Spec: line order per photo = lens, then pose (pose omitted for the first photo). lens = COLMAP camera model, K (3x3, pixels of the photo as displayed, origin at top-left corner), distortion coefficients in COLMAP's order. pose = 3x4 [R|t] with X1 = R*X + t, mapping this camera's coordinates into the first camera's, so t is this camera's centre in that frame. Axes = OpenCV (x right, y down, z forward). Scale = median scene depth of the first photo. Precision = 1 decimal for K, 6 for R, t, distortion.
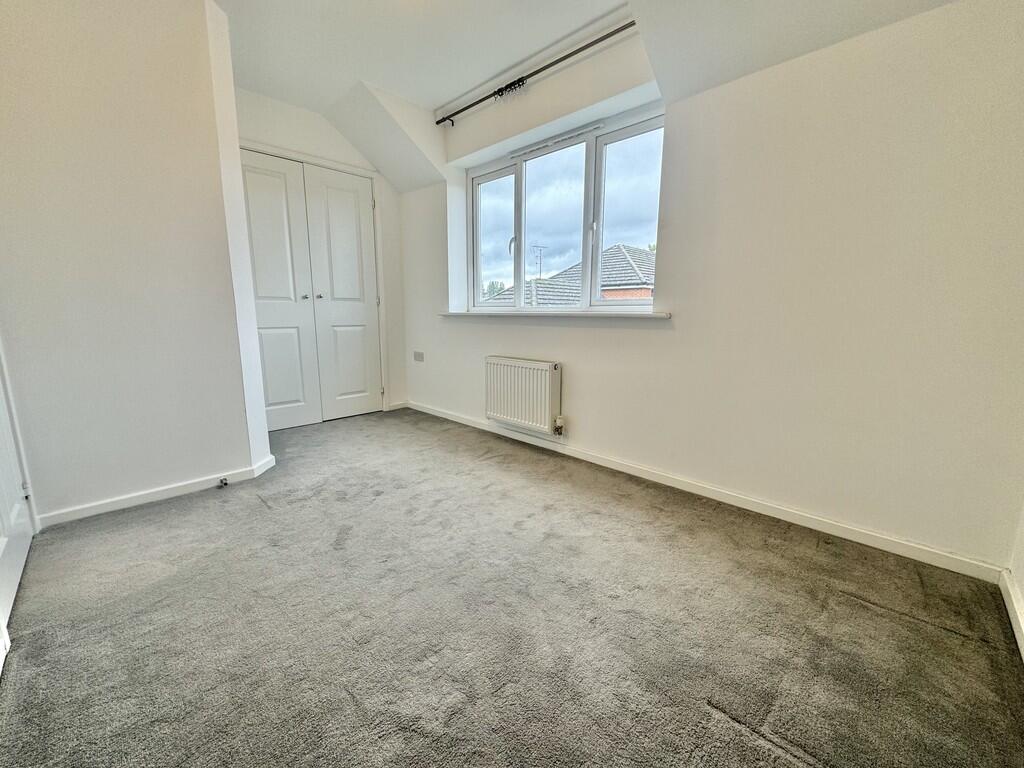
lens RADIAL K [[407.8, 0, 512.7], [0, 407.8, 382.4], [0, 0, 1]] dist [-0.001436, -0.000262]
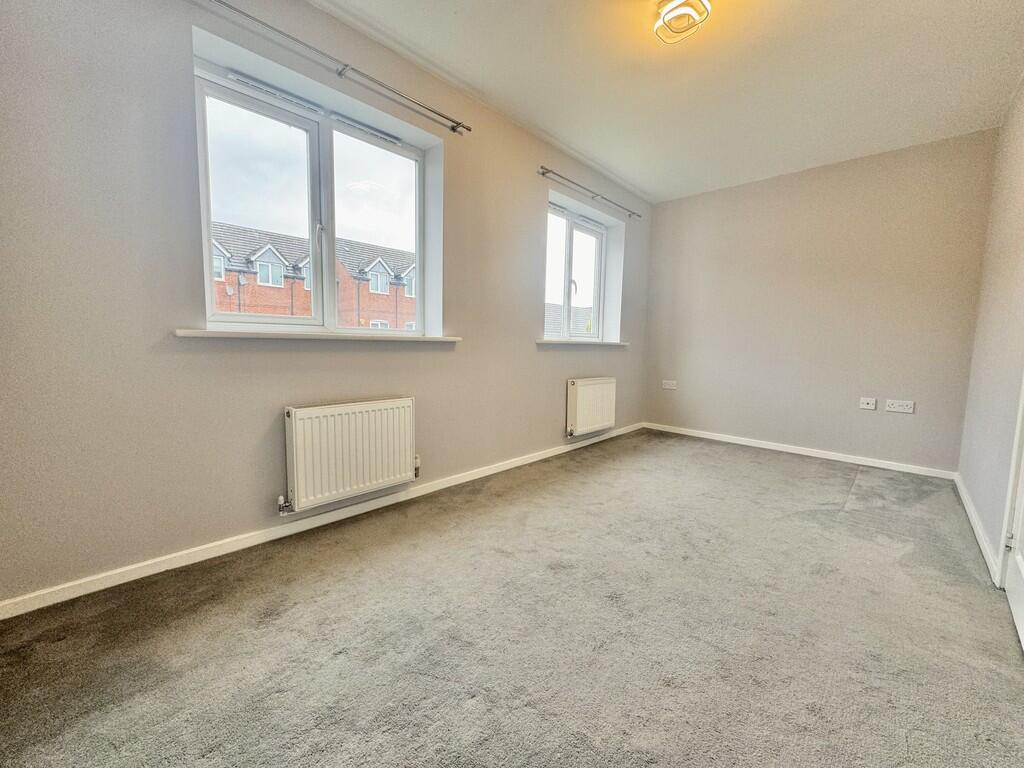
lens RADIAL K [[407.8, 0, 512.7], [0, 407.8, 382.4], [0, 0, 1]] dist [-0.001436, -0.000262]
pose [[-0.002256, -0.102956, 0.994683, -0.749789], [0.152211, 0.983060, 0.102098, -0.132449], [-0.988345, 0.151632, 0.013453, 0.769951]]
